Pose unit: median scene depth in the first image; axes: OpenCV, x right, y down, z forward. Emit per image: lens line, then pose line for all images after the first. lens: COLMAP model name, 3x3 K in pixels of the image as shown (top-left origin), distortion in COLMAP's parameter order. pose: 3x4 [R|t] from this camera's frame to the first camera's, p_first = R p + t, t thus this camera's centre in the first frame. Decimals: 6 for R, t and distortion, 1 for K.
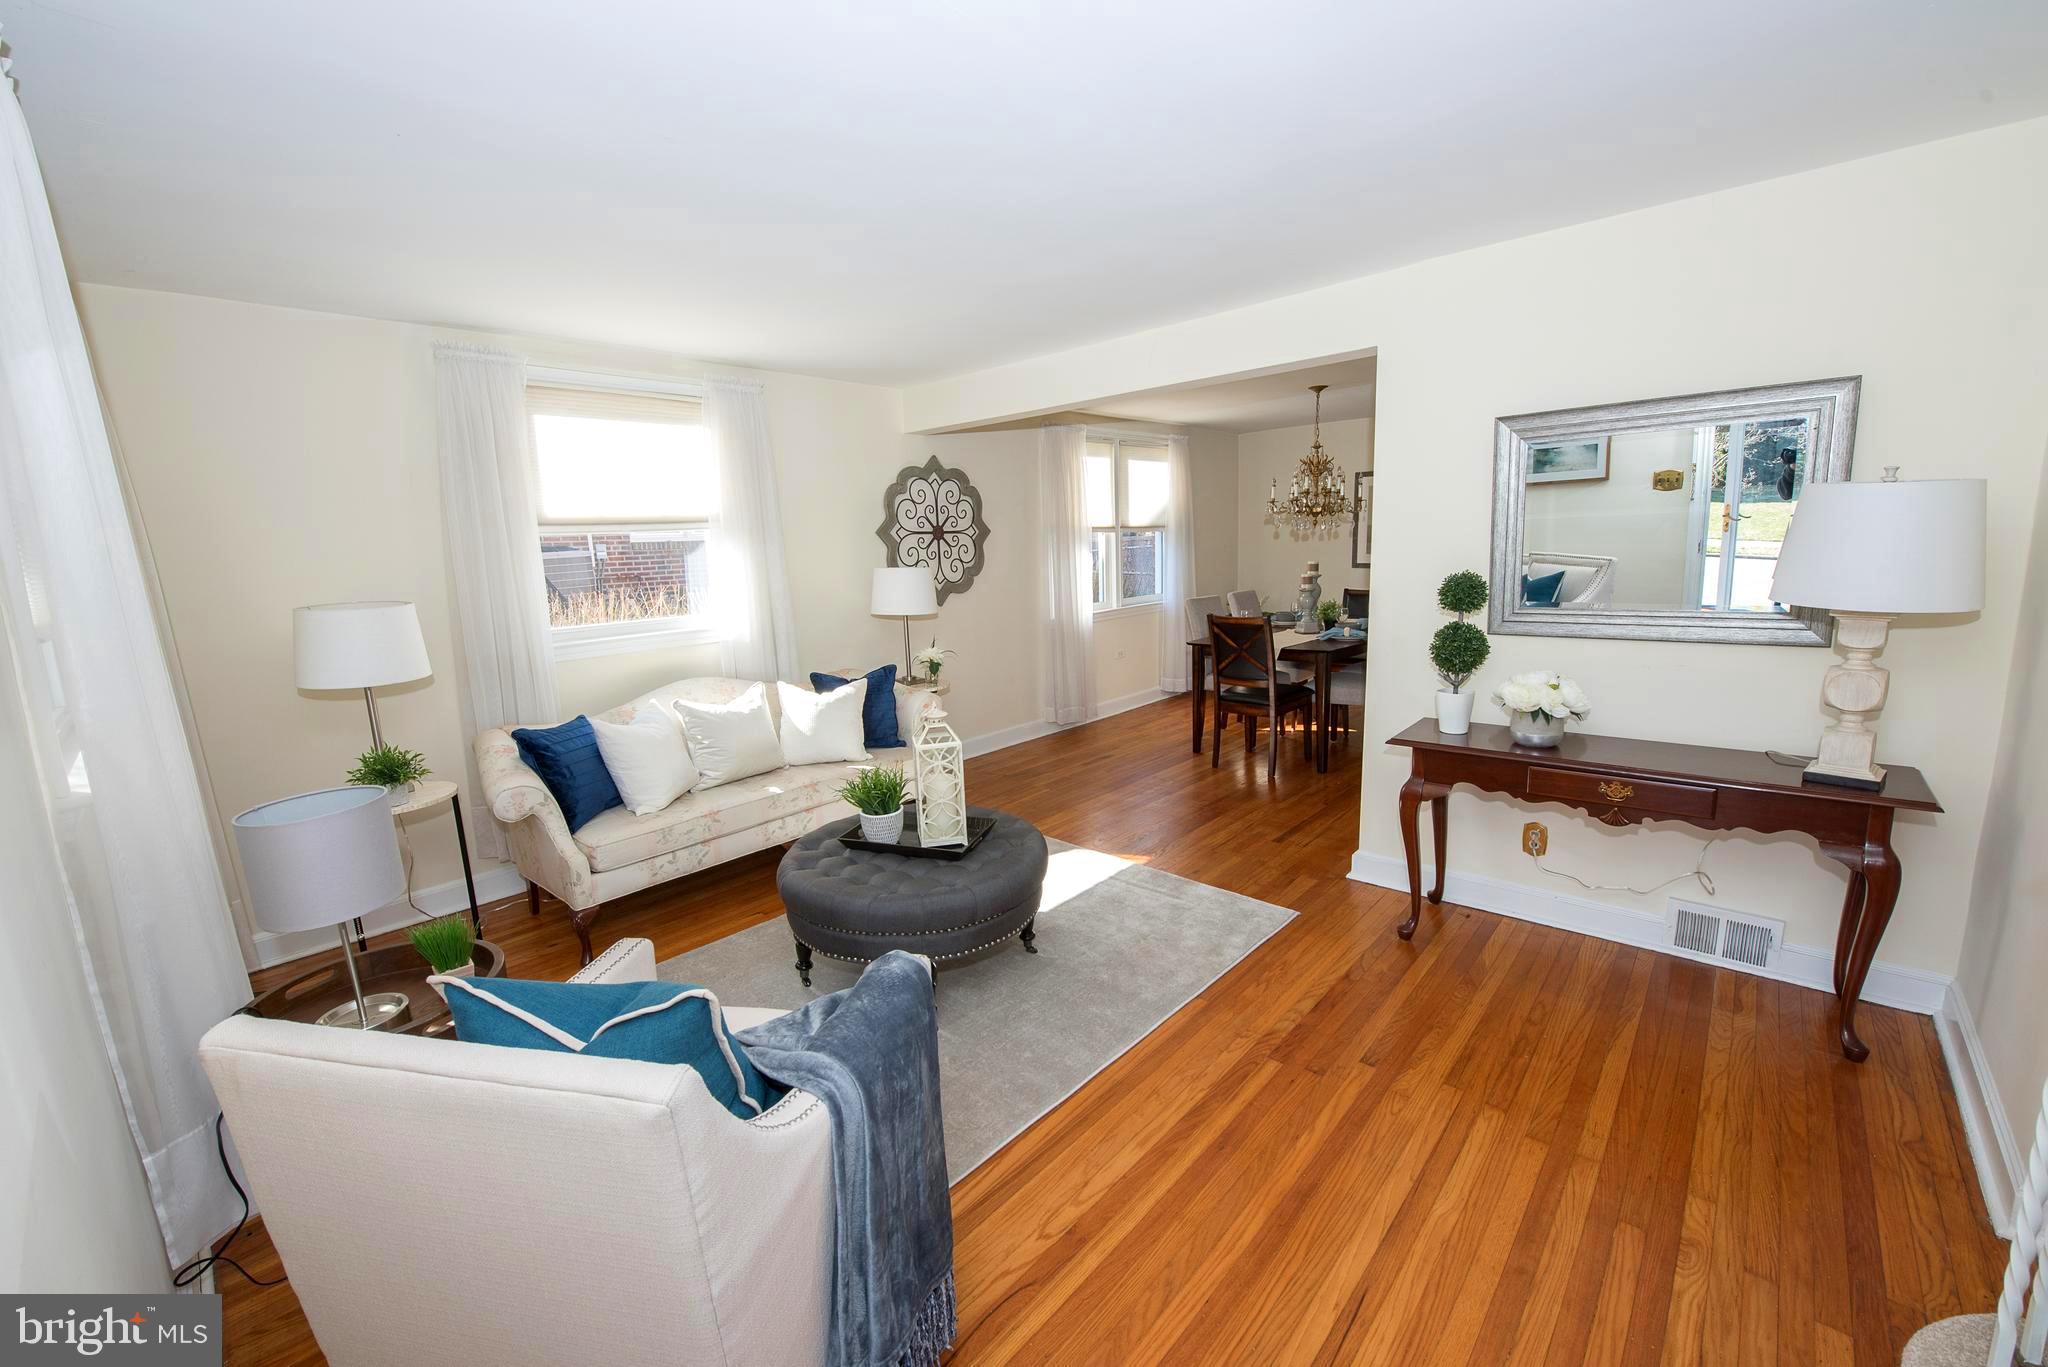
lens RADIAL K [[812.7, 0, 1020.9], [0, 812.7, 682.2], [0, 0, 1]] dist [-0.015249, -0.002922]
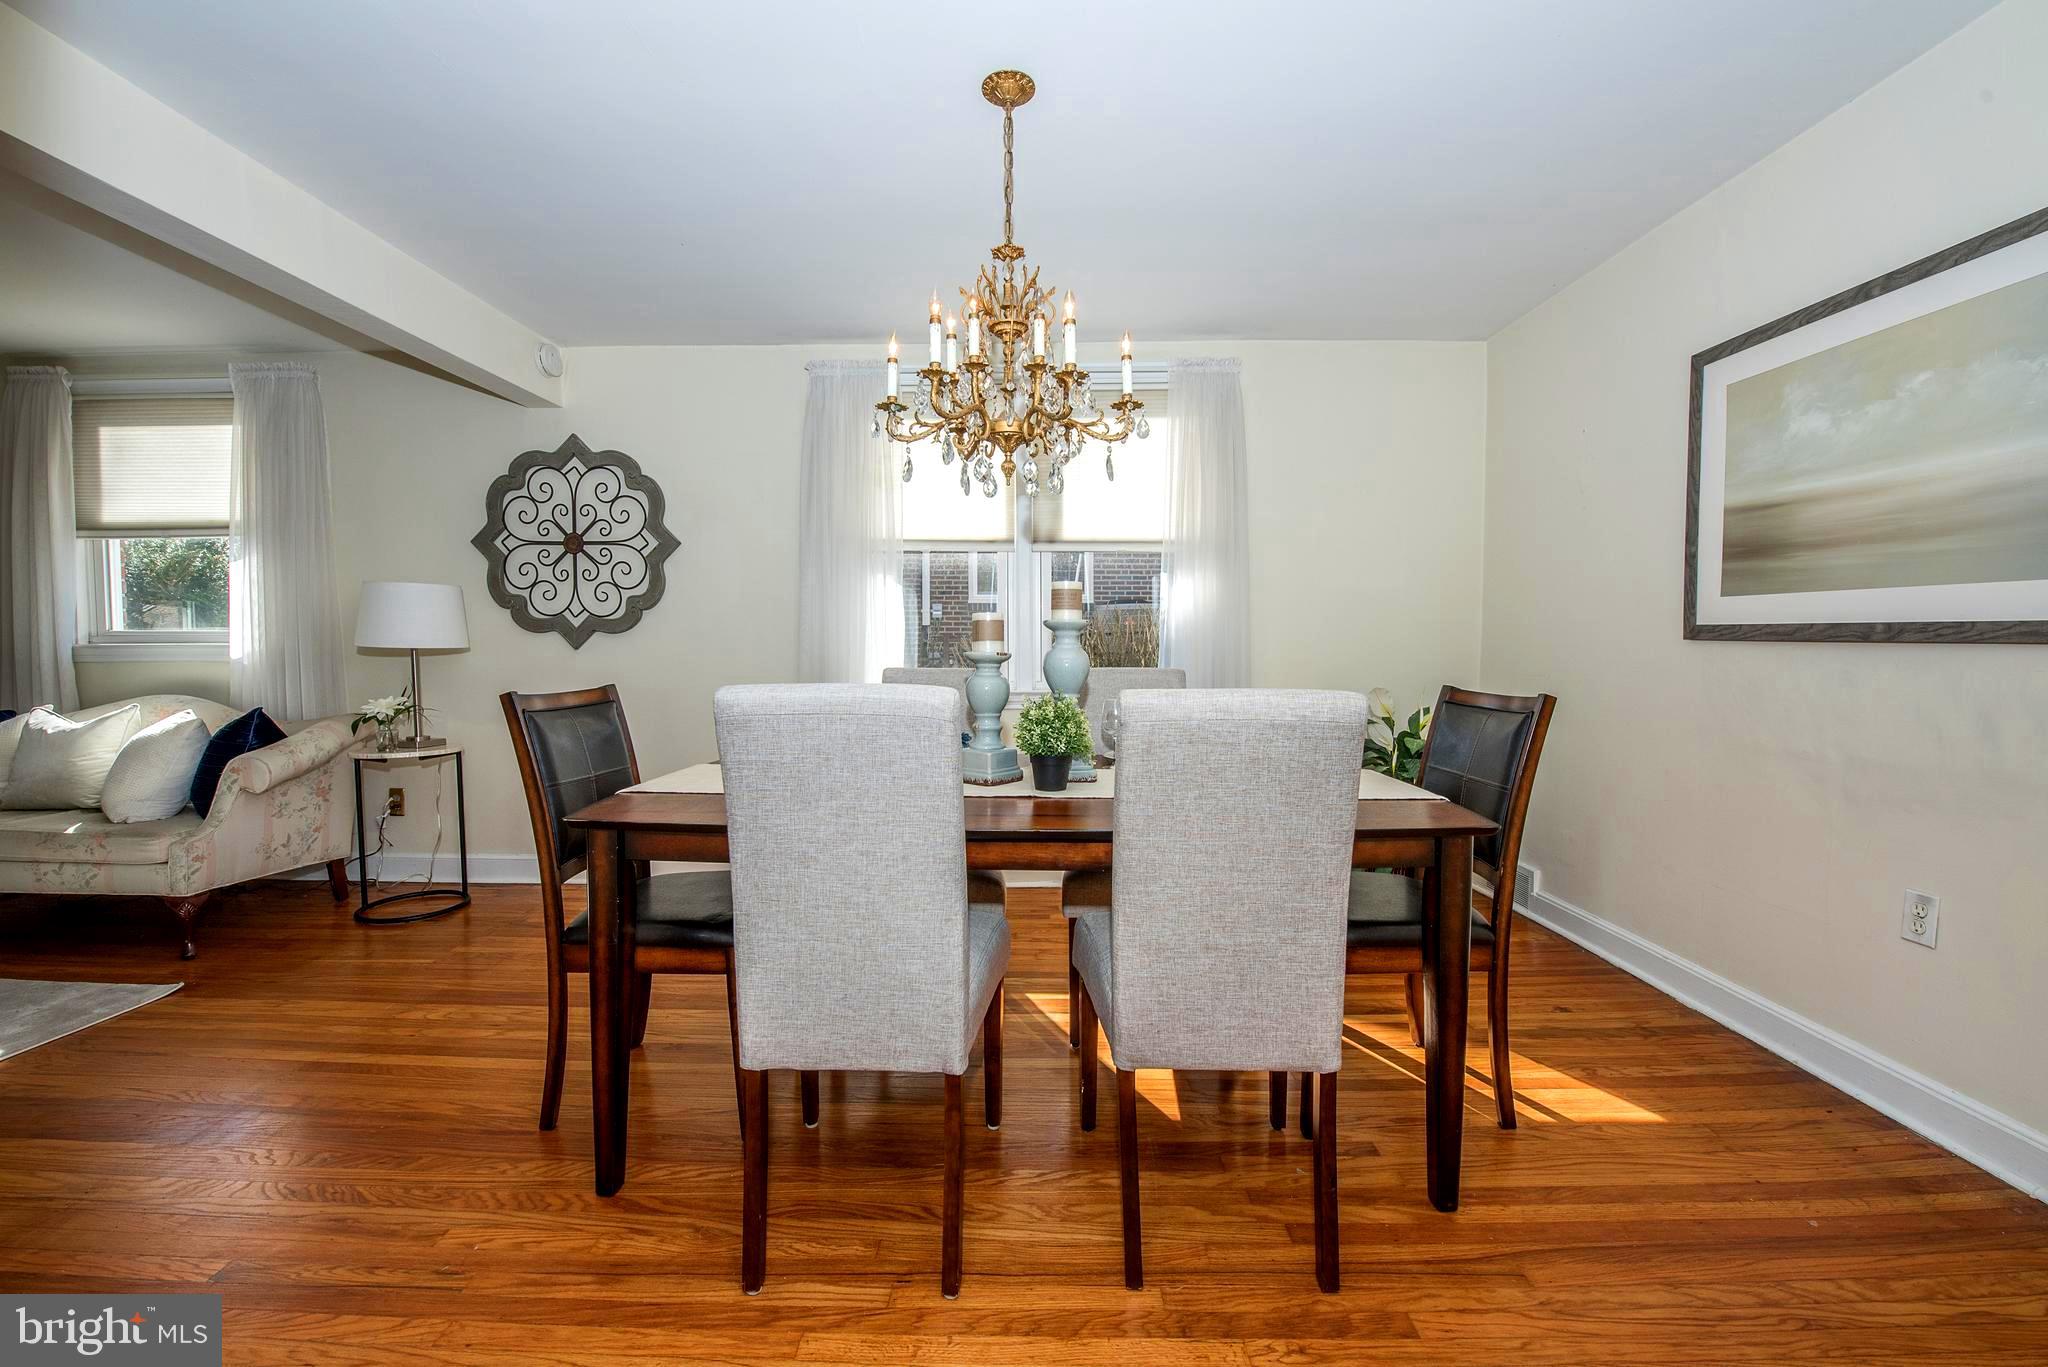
lens RADIAL K [[812.7, 0, 1020.9], [0, 812.7, 682.2], [0, 0, 1]] dist [-0.015249, -0.002922]
pose [[0.644175, 0.073324, -0.761356, 0.676518], [-0.160720, 0.986148, -0.041011, -0.100650], [0.747802, 0.148783, 0.647036, 0.858002]]
